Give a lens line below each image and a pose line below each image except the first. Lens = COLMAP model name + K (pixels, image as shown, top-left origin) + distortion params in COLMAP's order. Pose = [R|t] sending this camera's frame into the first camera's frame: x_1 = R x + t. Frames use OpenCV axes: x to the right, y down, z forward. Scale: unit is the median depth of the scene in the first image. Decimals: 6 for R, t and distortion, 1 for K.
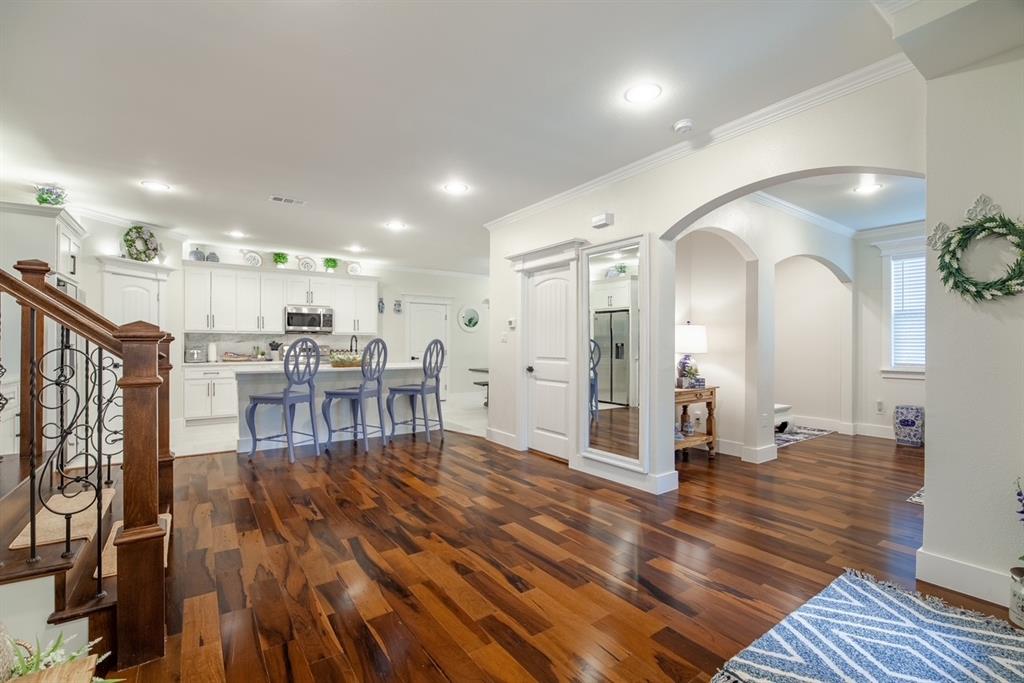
lens RADIAL K [[452.0, 0, 517.5], [0, 452.0, 343.1], [0, 0, 1]] dist [-0.001392, -0.000654]
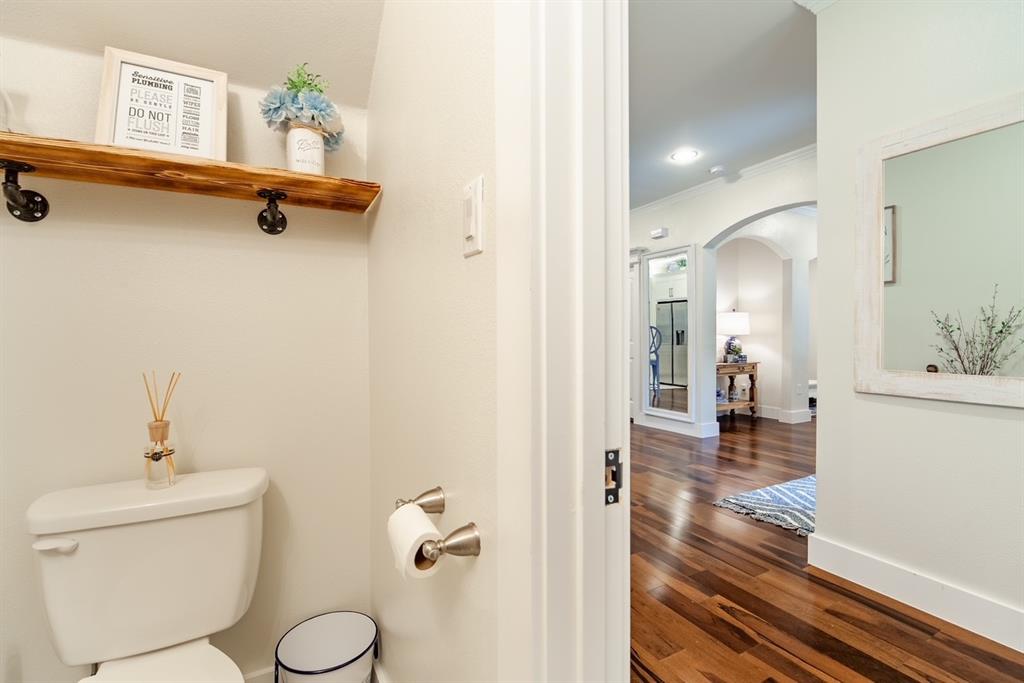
lens RADIAL K [[460.2, 0, 494.3], [0, 460.2, 340.0], [0, 0, 1]] dist [-0.000692, -0.000210]
pose [[0.984305, -0.003330, -0.176444, -0.043386], [0.004990, 0.999947, 0.008968, 0.021836], [0.176405, -0.009708, 0.984270, -0.356901]]
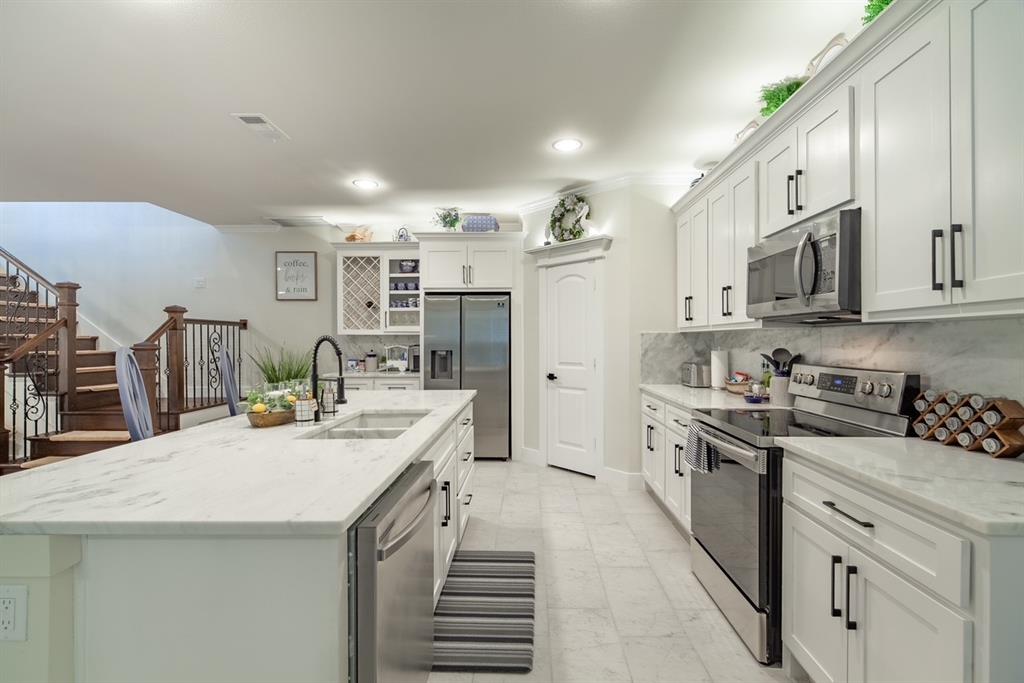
lens RADIAL K [[452.0, 0, 517.5], [0, 452.0, 343.1], [0, 0, 1]] dist [-0.001392, -0.000654]
pose [[-0.607423, 0.001117, -0.794378, -0.236809], [0.000097, 0.999999, 0.001333, -0.015861], [0.794379, 0.000732, -0.607423, 1.697562]]
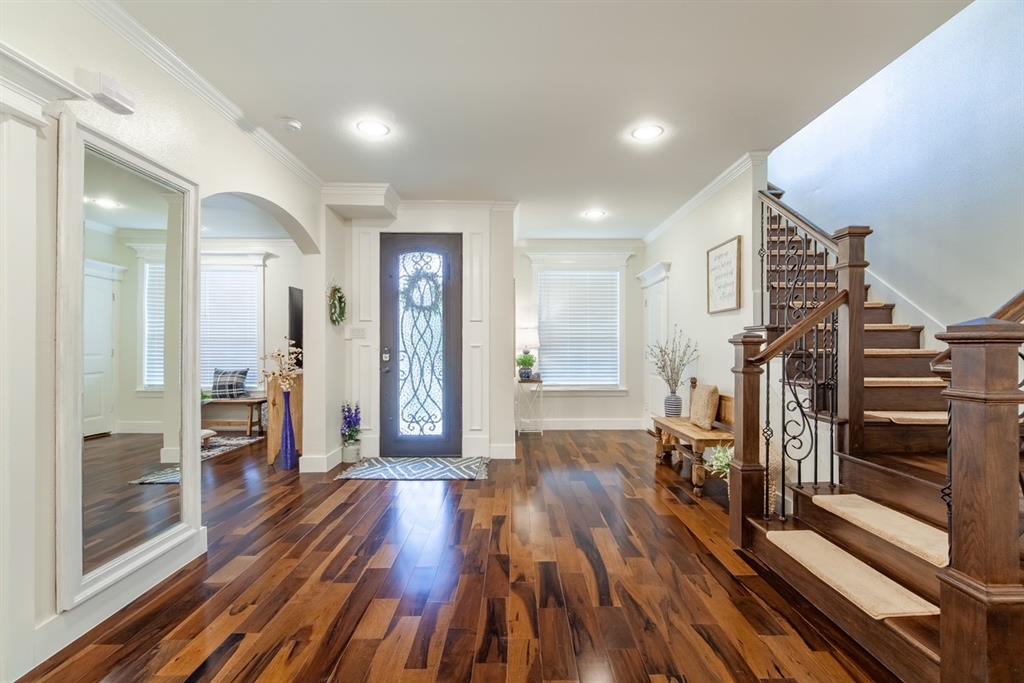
lens RADIAL K [[452.0, 0, 517.5], [0, 452.0, 343.1], [0, 0, 1]] dist [-0.001392, -0.000654]
pose [[-0.812566, 0.000357, 0.582870, -0.411722], [-0.003260, 0.999981, -0.005158, 0.001767], [-0.582861, -0.006091, -0.812549, 1.023329]]
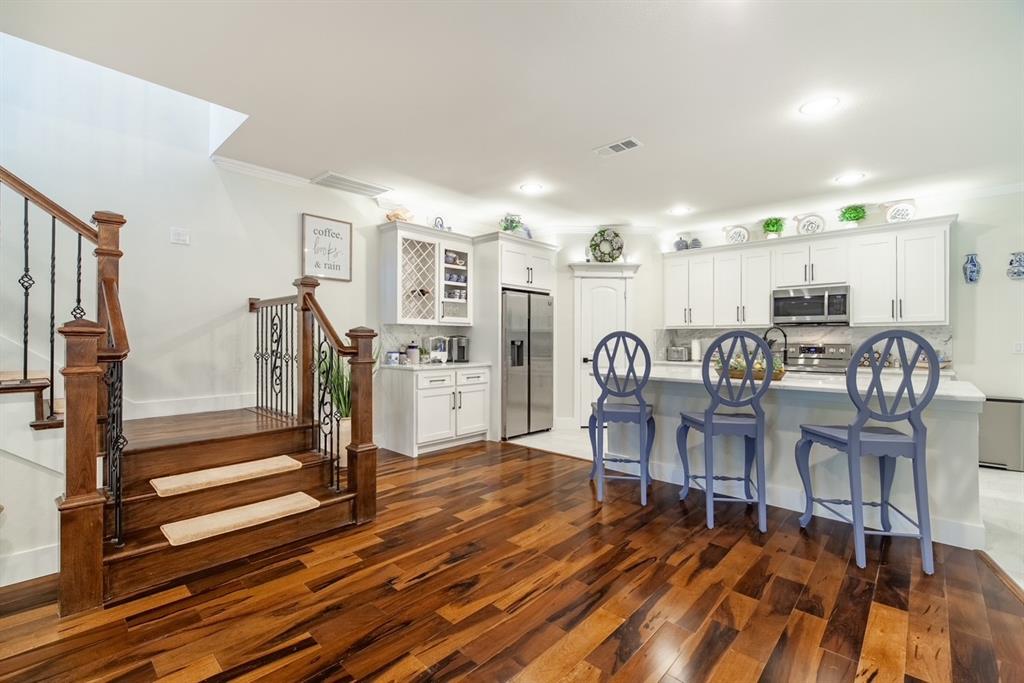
lens RADIAL K [[452.0, 0, 517.5], [0, 452.0, 343.1], [0, 0, 1]] dist [-0.001392, -0.000654]
pose [[0.195203, 0.004911, -0.980751, 0.191965], [-0.001868, 0.999988, 0.004635, 0.003208], [0.980761, 0.000928, 0.195210, 0.701318]]
